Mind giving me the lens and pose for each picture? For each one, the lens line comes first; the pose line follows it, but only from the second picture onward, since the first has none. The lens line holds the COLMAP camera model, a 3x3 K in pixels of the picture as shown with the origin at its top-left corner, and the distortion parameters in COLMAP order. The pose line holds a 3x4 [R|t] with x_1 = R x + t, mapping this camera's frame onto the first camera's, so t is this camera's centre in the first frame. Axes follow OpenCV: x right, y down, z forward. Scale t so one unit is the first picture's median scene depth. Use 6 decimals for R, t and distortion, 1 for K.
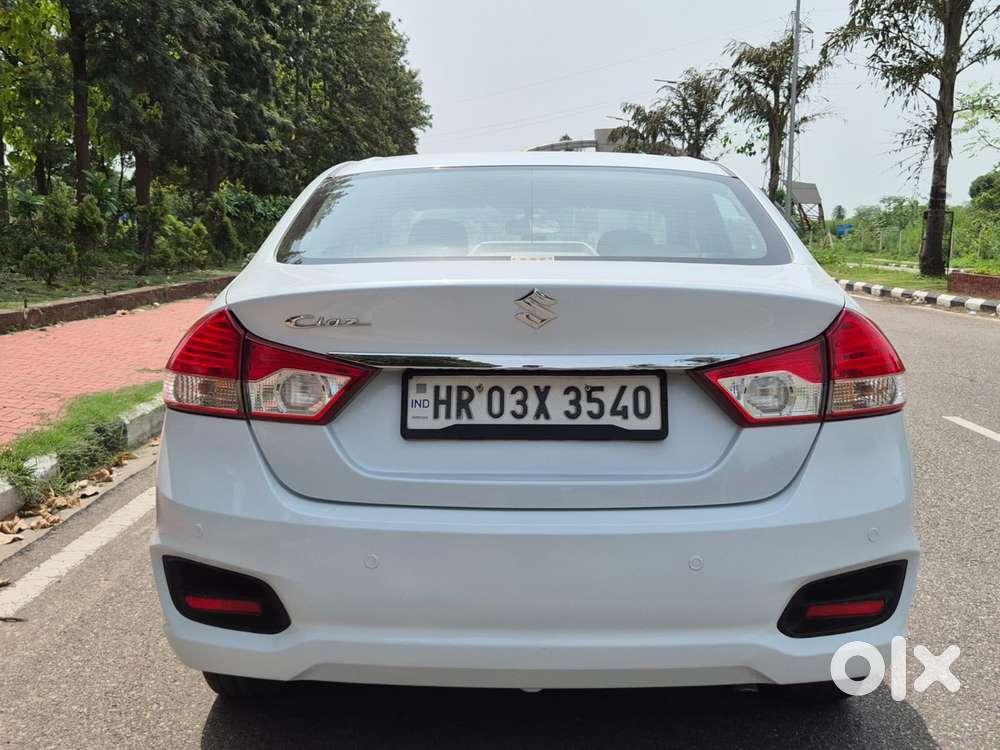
lens RADIAL K [[1110.5, 0, 500.0], [0, 1110.5, 375.0], [0, 0, 1]] dist [0.057813, 0.007635]
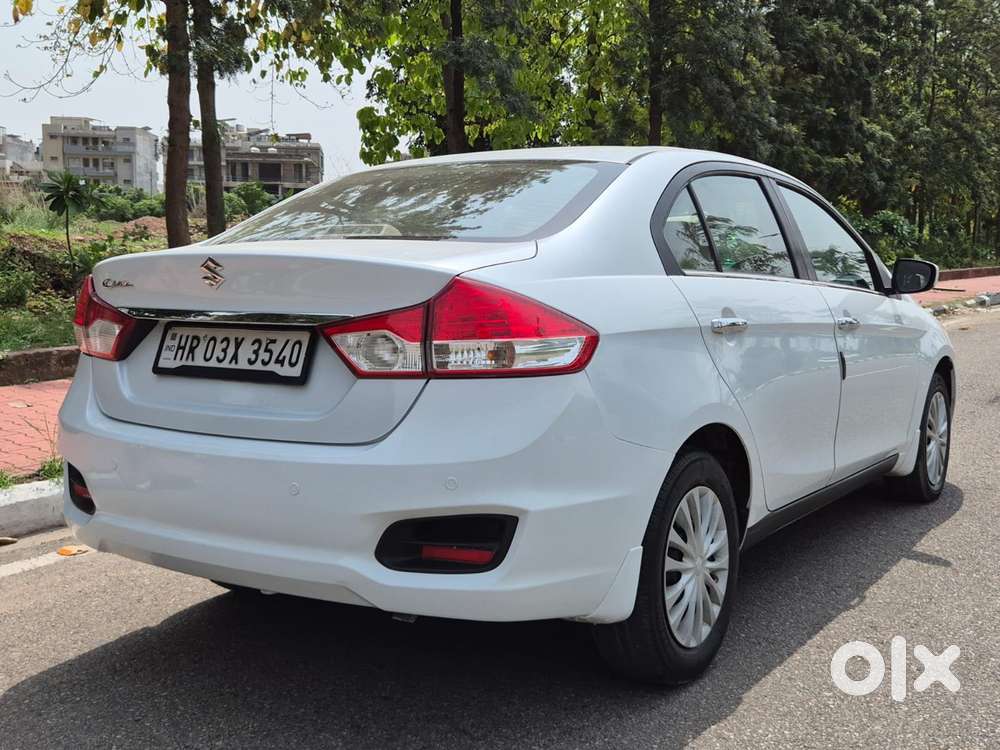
lens RADIAL K [[1110.5, 0, 500.0], [0, 1110.5, 375.0], [0, 0, 1]] dist [0.057813, 0.007635]
pose [[0.840455, 0.048493, -0.539707, 0.950537], [-0.057829, 0.998326, -0.000354, 0.034944], [0.538787, 0.031508, 0.841853, 0.114933]]
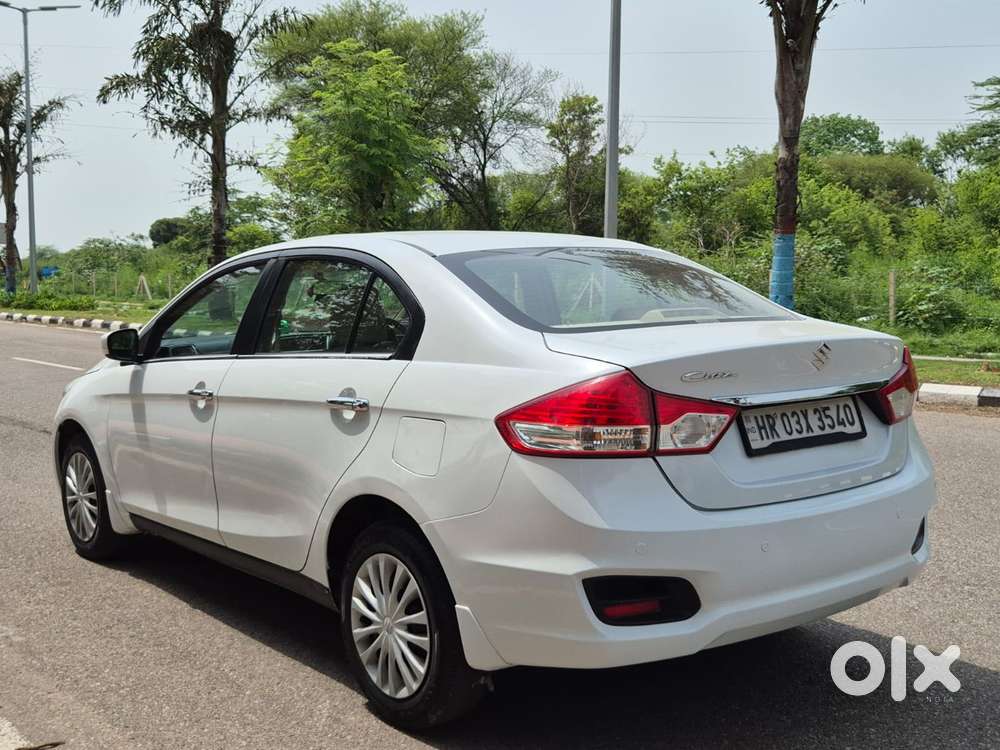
lens RADIAL K [[1110.5, 0, 500.0], [0, 1110.5, 375.0], [0, 0, 1]] dist [0.057813, 0.007635]
pose [[0.782677, -0.068776, 0.618617, -1.165611], [0.091515, 0.995791, -0.005076, -0.064274], [-0.615664, 0.060586, 0.785676, 0.099783]]
